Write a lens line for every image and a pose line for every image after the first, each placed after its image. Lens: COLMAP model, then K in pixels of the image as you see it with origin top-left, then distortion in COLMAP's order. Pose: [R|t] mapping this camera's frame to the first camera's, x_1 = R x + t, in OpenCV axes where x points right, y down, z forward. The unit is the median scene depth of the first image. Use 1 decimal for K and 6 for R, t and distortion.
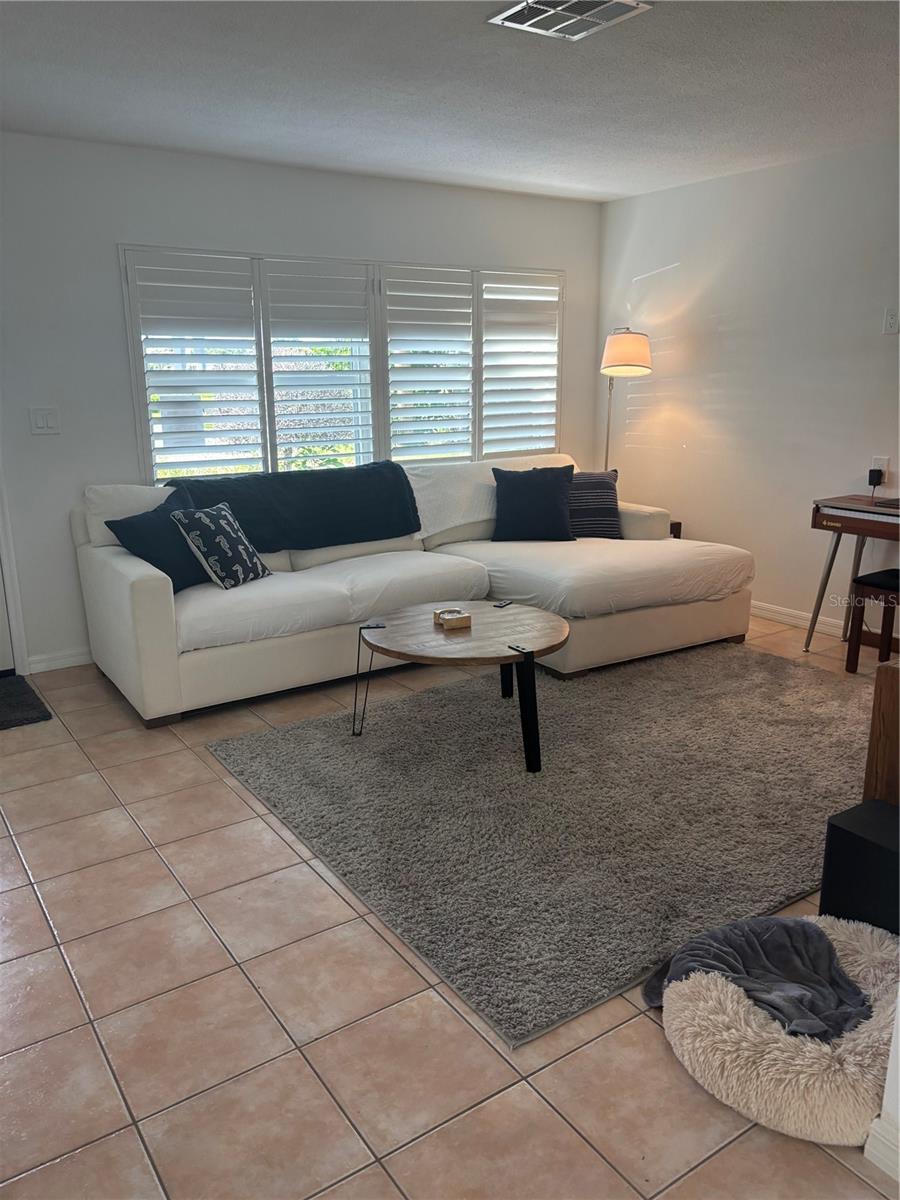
lens RADIAL K [[908.7, 0, 449.5], [0, 908.7, 601.3], [0, 0, 1]] dist [0.050009, -0.029126]
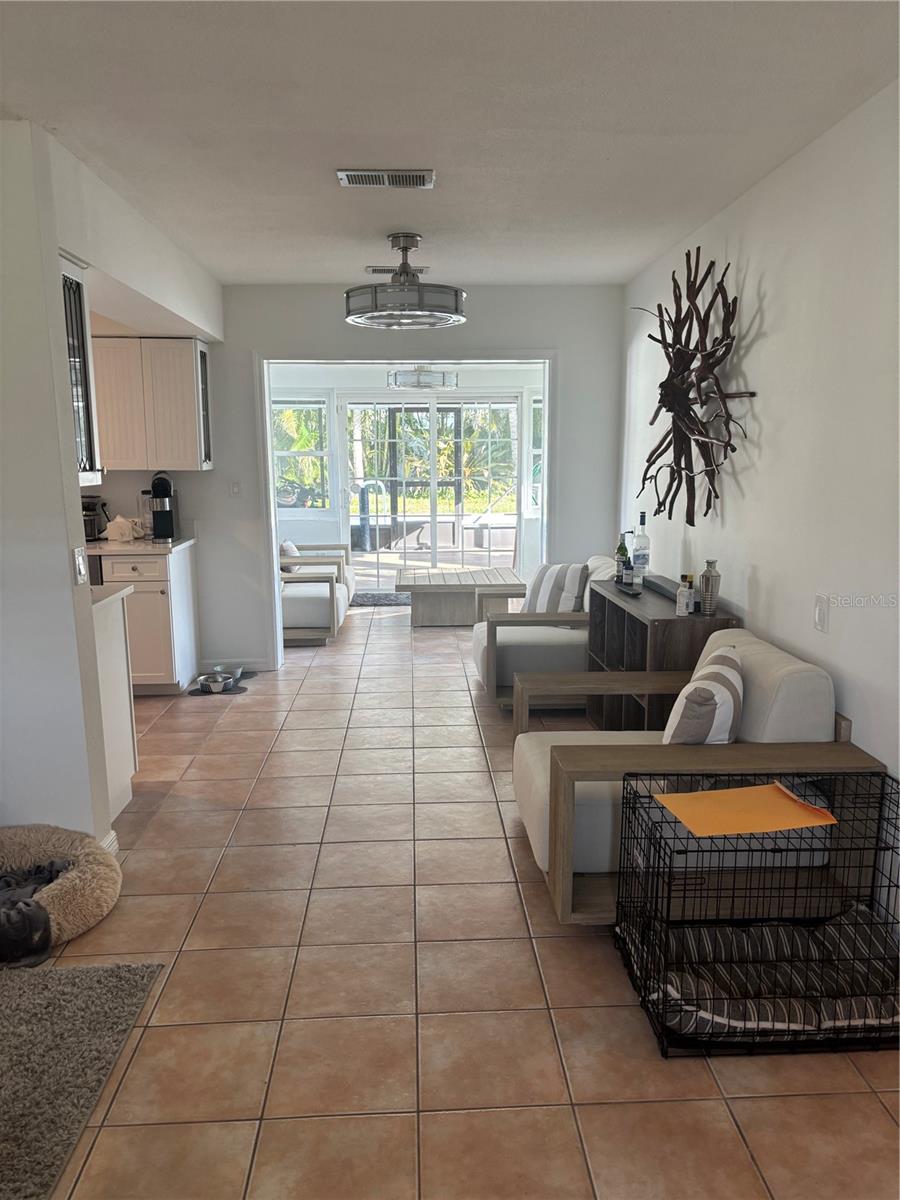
lens RADIAL K [[908.7, 0, 451.3], [0, 908.7, 604.1], [0, 0, 1]] dist [0.050009, -0.029126]
pose [[-0.851936, -0.079512, 0.517574, -0.839010], [0.141647, 0.916564, 0.373960, -0.386735], [-0.504124, 0.391902, -0.769592, 1.443262]]
